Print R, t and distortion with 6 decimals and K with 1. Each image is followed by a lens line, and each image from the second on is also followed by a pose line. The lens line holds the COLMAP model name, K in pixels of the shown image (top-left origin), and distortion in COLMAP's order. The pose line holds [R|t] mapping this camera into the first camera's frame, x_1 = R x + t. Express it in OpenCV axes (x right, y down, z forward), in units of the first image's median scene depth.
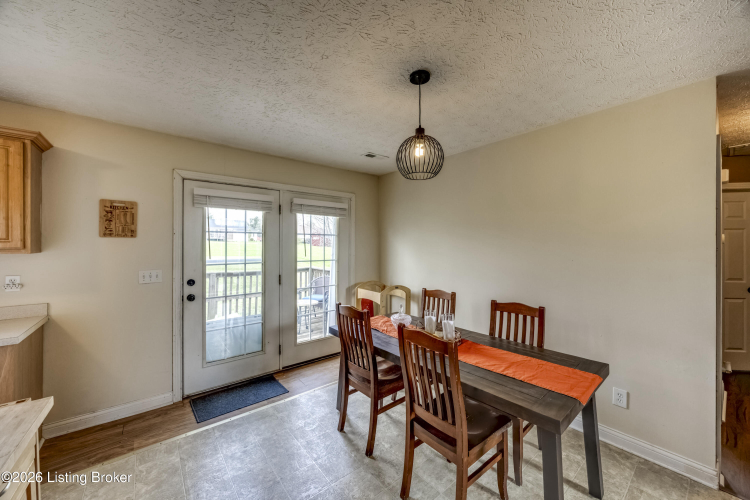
lens RADIAL K [[286.0, 0, 373.1], [0, 286.0, 245.7], [0, 0, 1]] dist [-0.001218, -0.000214]
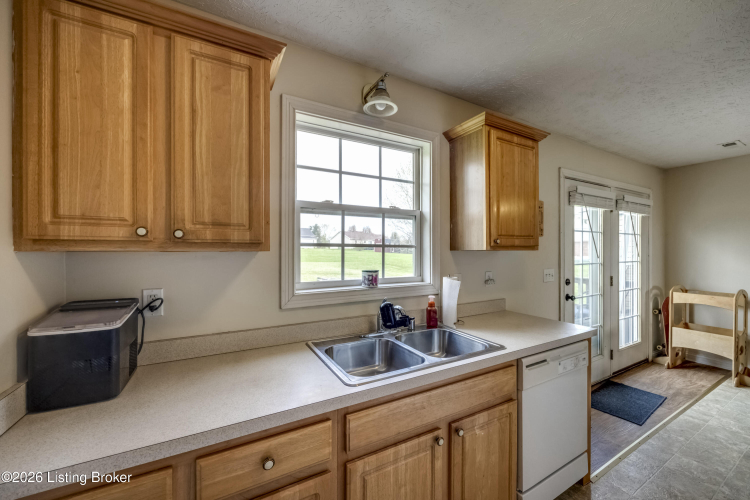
lens RADIAL K [[295.9, 0, 375.0], [0, 295.9, 250.0], [0, 0, 1]] dist [-0.000732, -0.000081]
pose [[0.986324, -0.000197, -0.164820, -1.191305], [0.000451, 0.999999, 0.001506, 0.017408], [0.164819, -0.001559, 0.986323, -0.125360]]
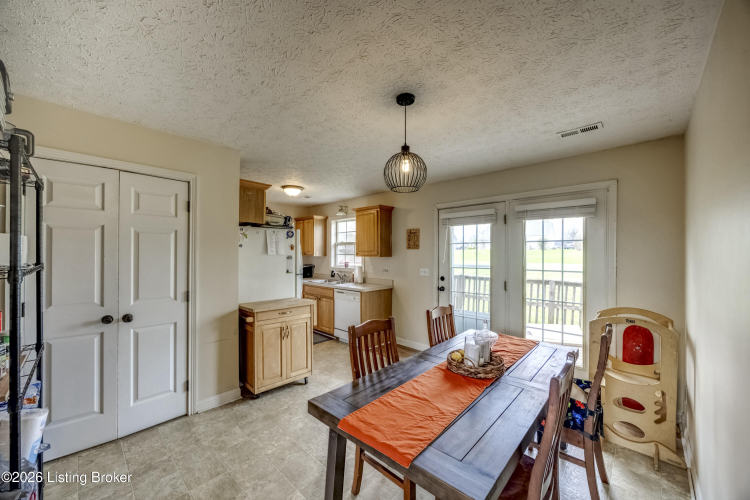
lens RADIAL K [[280.1, 0, 377.6], [0, 280.1, 254.9], [0, 0, 1]] dist [-0.000843, -0.000041]
pose [[0.139740, 0.001618, -0.990187, 0.799298], [-0.002197, 0.999997, 0.001324, 0.004987], [0.990186, 0.001991, 0.139743, 0.489427]]
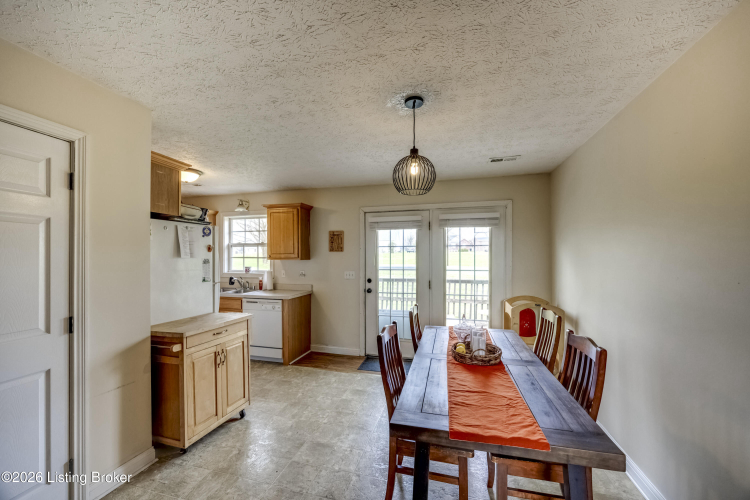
lens RADIAL K [[283.6, 0, 375.4], [0, 283.6, 258.6], [0, 0, 1]] dist [0.000170, -0.000030]
pose [[0.584952, 0.002754, -0.811064, 0.634382], [0.001368, 0.999989, 0.004382, 0.005655], [0.811067, -0.003672, 0.584942, 0.156101]]
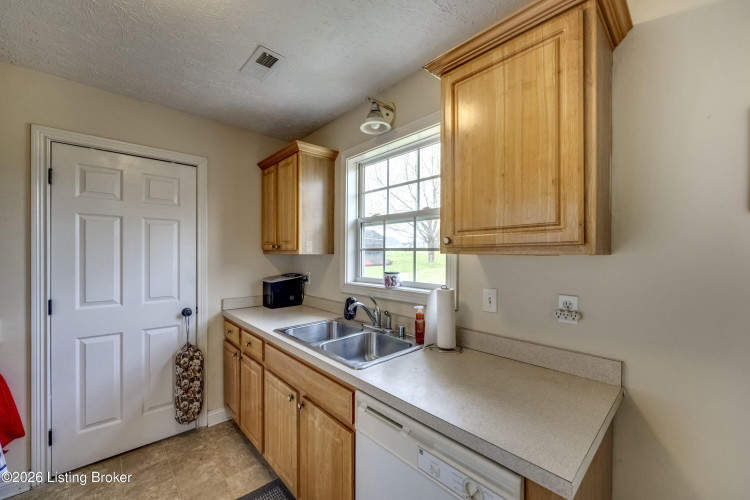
lens RADIAL K [[292.8, 0, 377.3], [0, 292.8, 256.2], [0, 0, 1]] dist [-0.008953, -0.000070]
pose [[0.070471, 0.004642, -0.997503, -0.572739], [-0.003130, 0.999985, 0.004432, 0.021605], [0.997509, 0.002809, 0.070485, 0.466585]]
